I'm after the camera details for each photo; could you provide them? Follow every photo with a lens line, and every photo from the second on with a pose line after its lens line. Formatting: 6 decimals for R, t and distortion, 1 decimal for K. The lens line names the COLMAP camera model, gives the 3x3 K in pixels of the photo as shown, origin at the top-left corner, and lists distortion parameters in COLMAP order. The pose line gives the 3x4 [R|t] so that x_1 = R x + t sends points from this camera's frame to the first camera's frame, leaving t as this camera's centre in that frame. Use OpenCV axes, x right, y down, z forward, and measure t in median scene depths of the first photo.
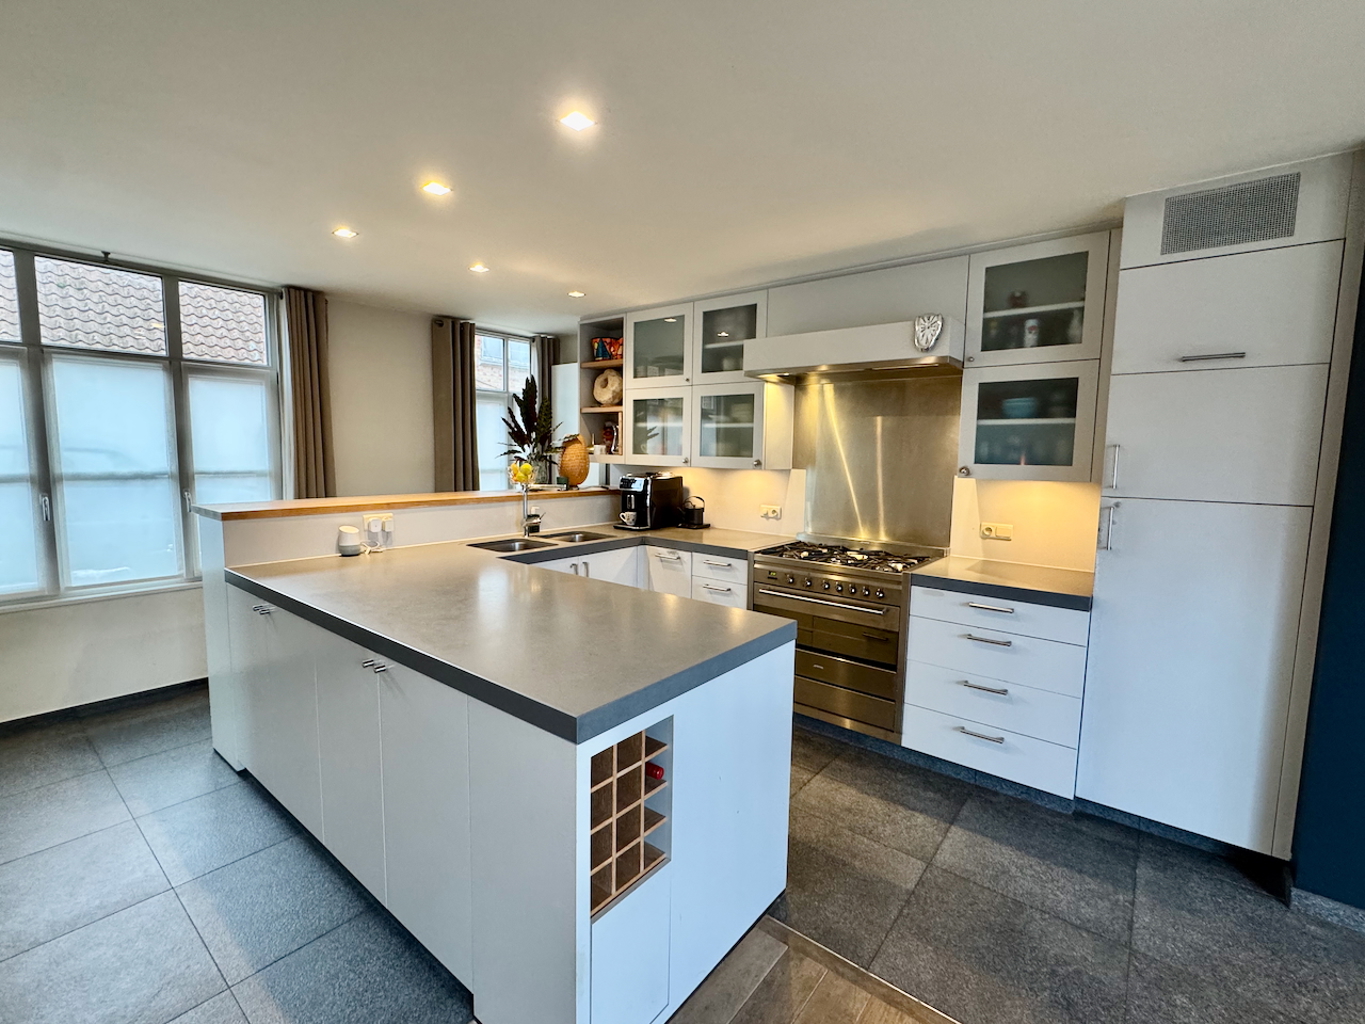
lens RADIAL K [[607.3, 0, 682.5], [0, 607.3, 512.0], [0, 0, 1]] dist [-0.000447, -0.000051]
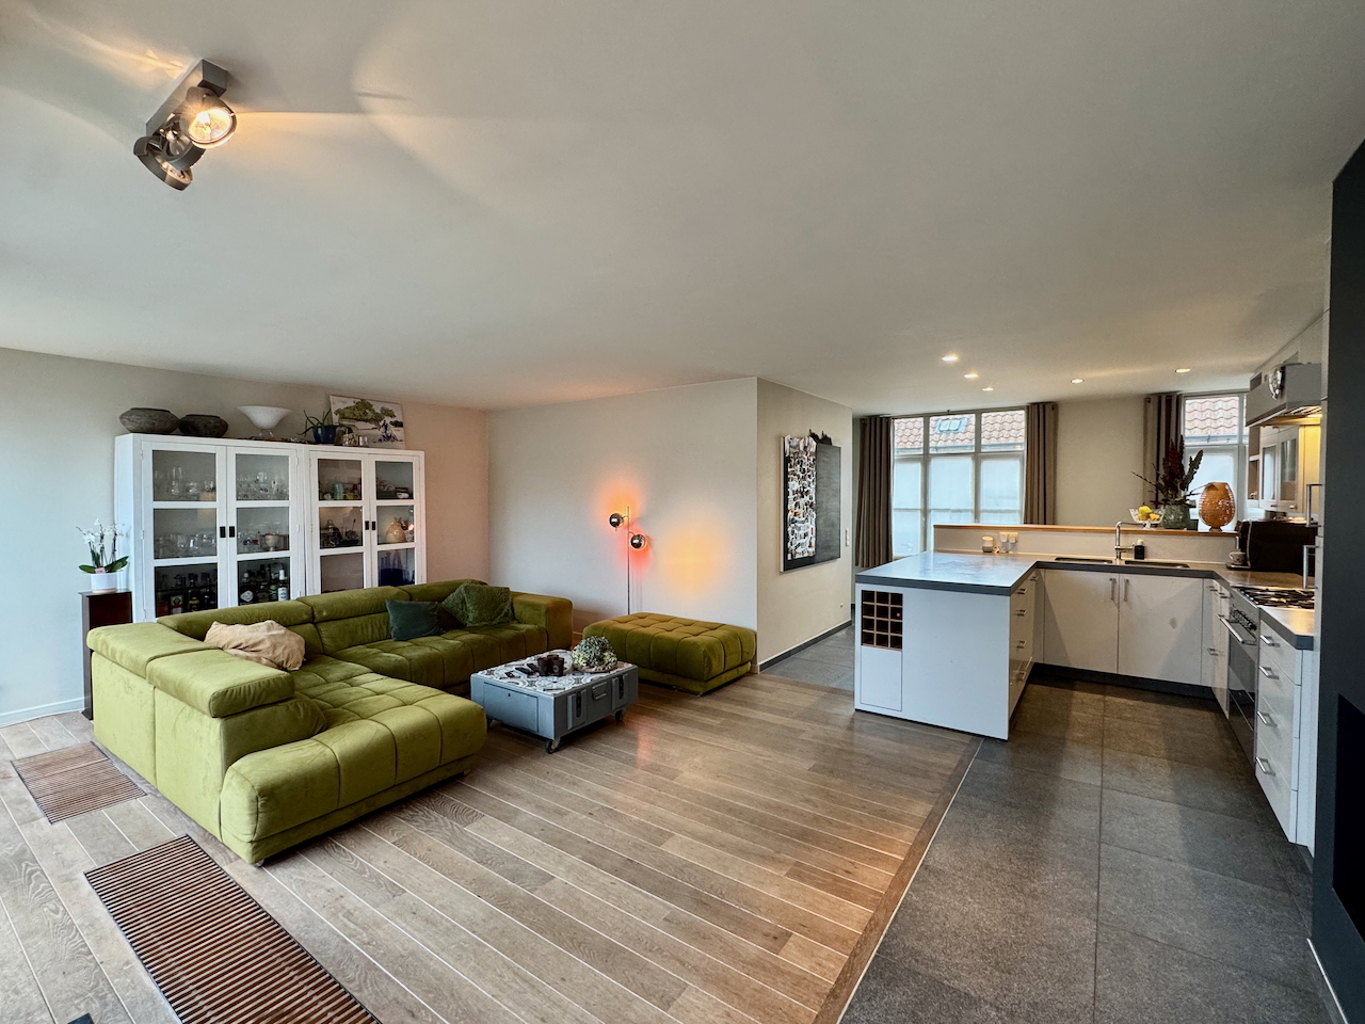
lens RADIAL K [[607.3, 0, 682.5], [0, 607.3, 512.0], [0, 0, 1]] dist [-0.000447, -0.000051]
pose [[0.054333, 0.019563, -0.998331, 1.127880], [-0.099656, 0.994922, 0.014072, 0.016249], [0.993537, 0.098726, 0.056007, -0.067002]]
